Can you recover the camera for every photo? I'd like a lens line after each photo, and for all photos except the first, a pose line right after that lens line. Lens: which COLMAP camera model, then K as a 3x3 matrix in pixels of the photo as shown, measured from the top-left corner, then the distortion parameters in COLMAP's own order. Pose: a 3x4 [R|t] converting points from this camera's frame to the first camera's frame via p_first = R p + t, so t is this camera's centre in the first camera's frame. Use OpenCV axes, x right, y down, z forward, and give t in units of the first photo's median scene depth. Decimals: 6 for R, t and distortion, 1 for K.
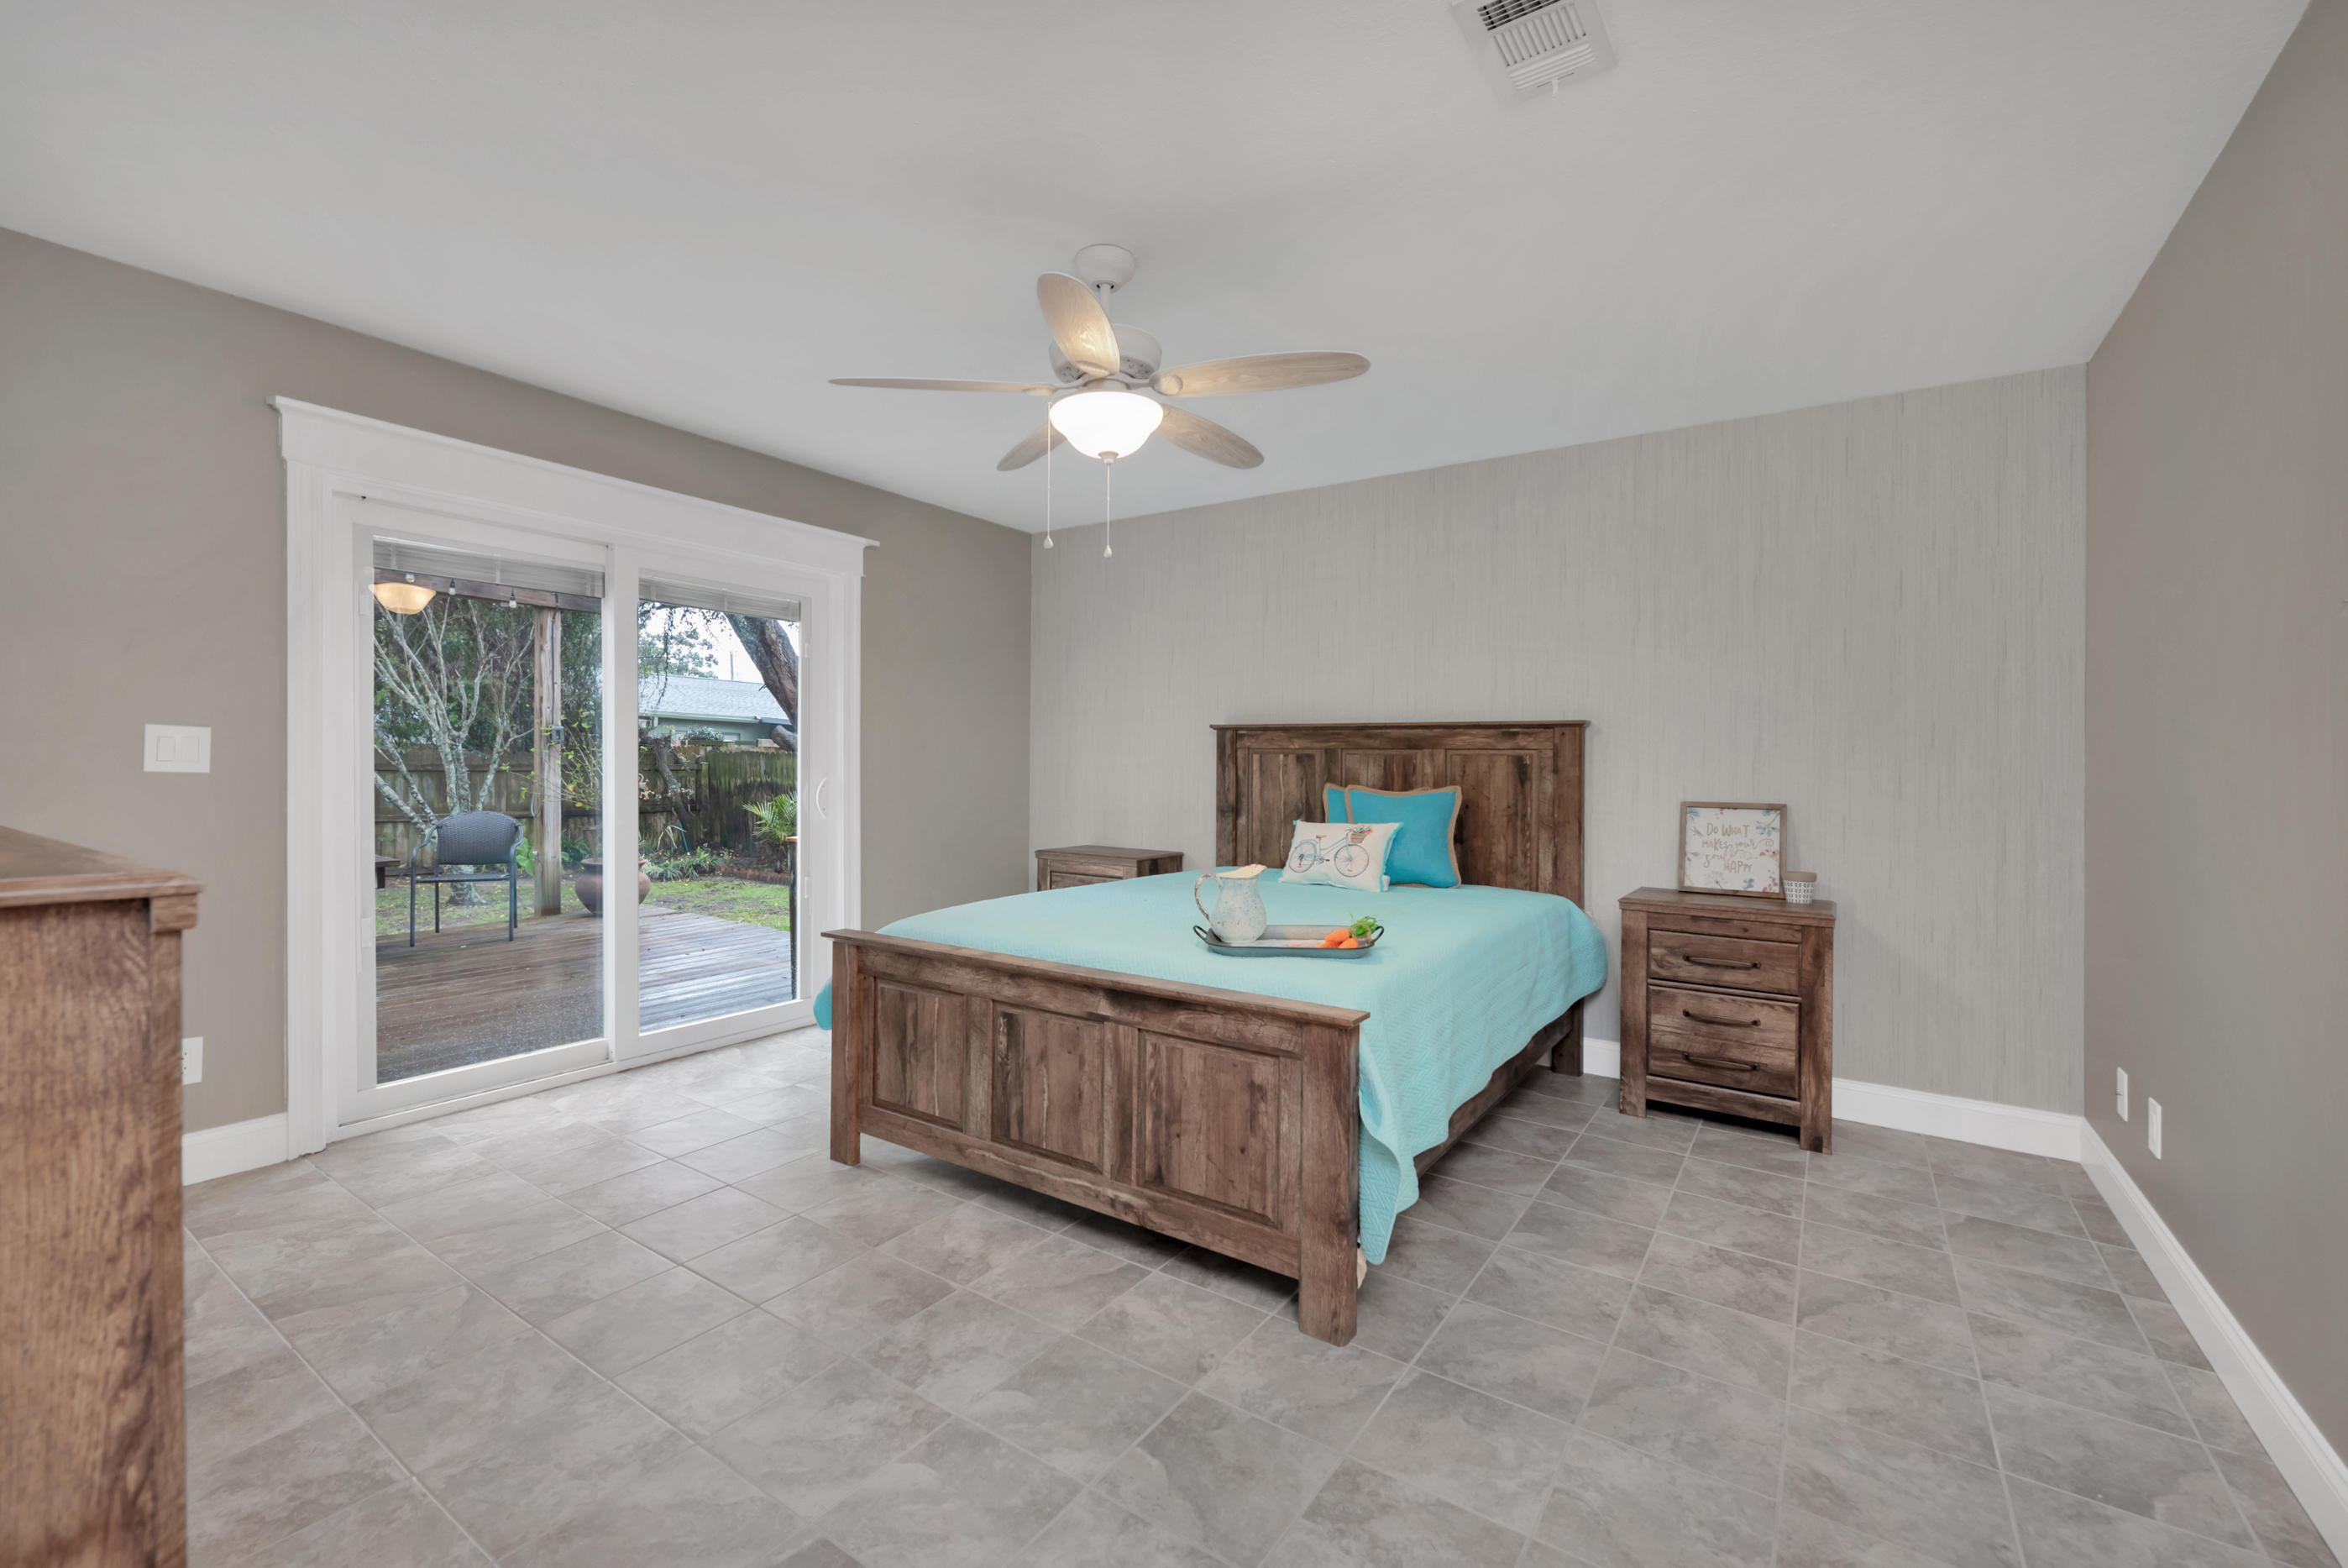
lens RADIAL K [[956.2, 0, 1158.2], [0, 956.2, 791.4], [0, 0, 1]] dist [-0.000866, -0.000543]
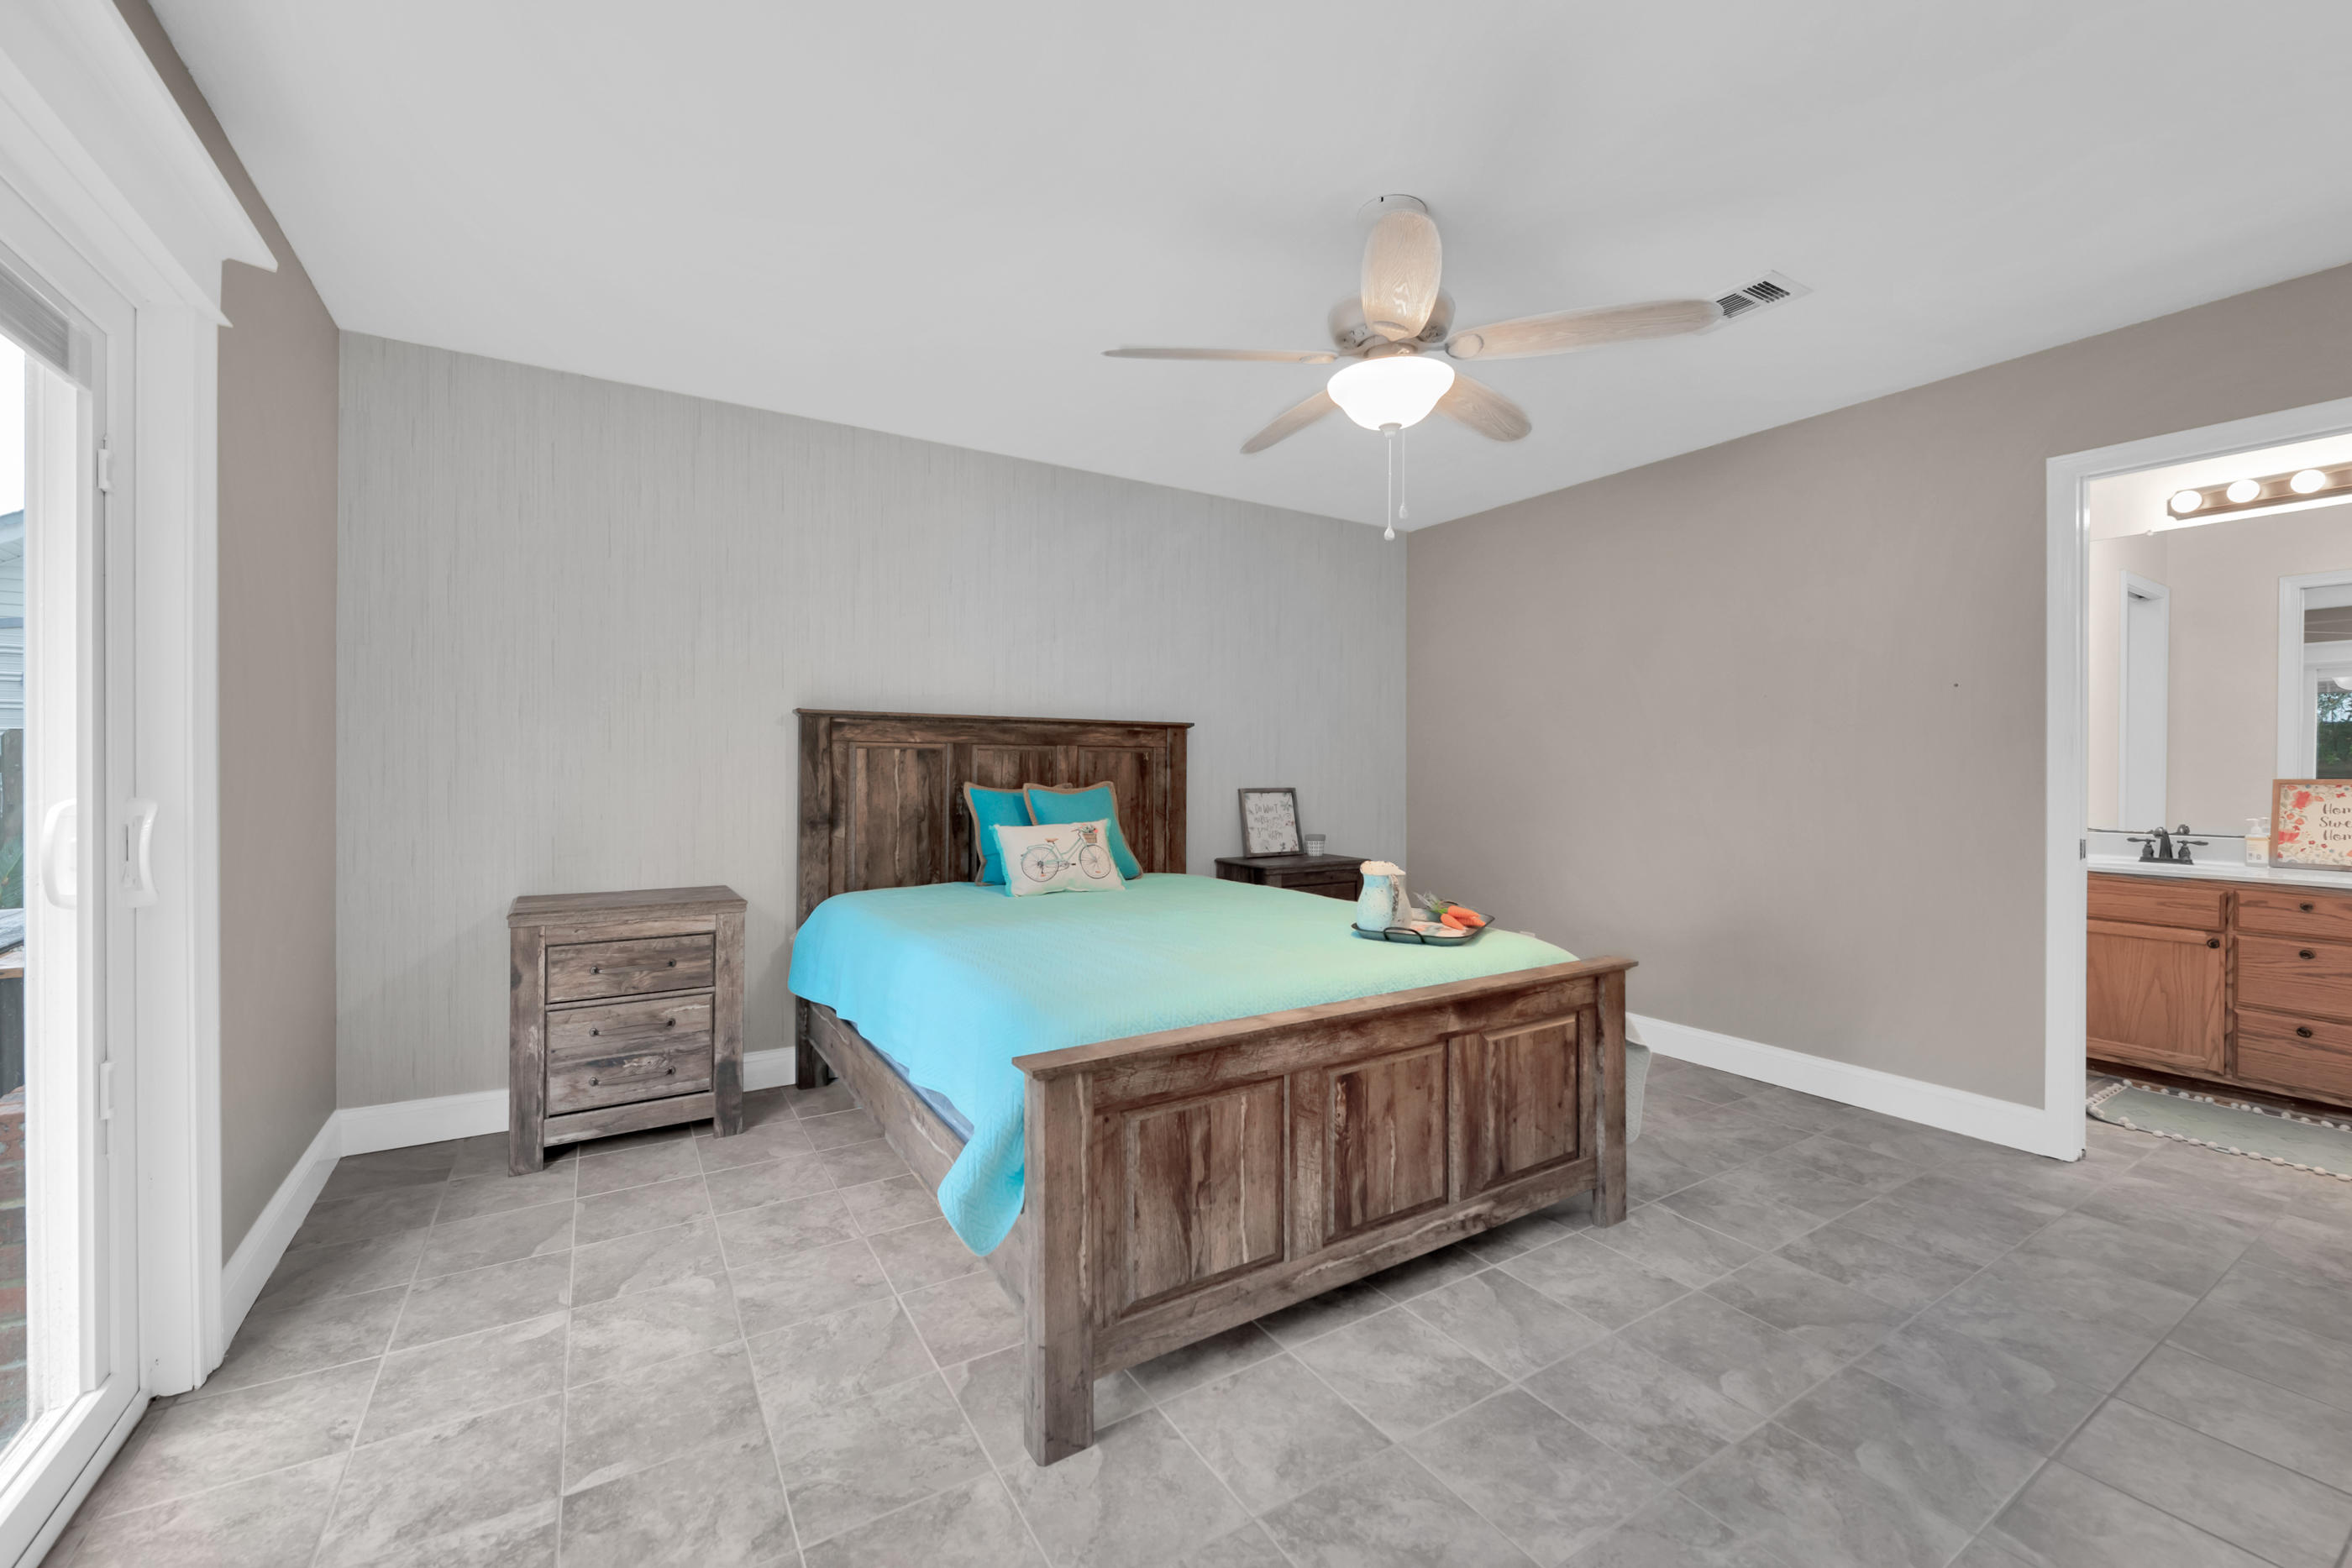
lens RADIAL K [[957.7, 0, 1159.0], [0, 957.7, 773.2], [0, 0, 1]] dist [-0.000866, -0.000543]
pose [[0.409366, -0.018559, 0.912182, -0.943295], [0.026025, 0.999624, 0.008659, -0.033832], [-0.911999, 0.020194, 0.409695, 0.796513]]
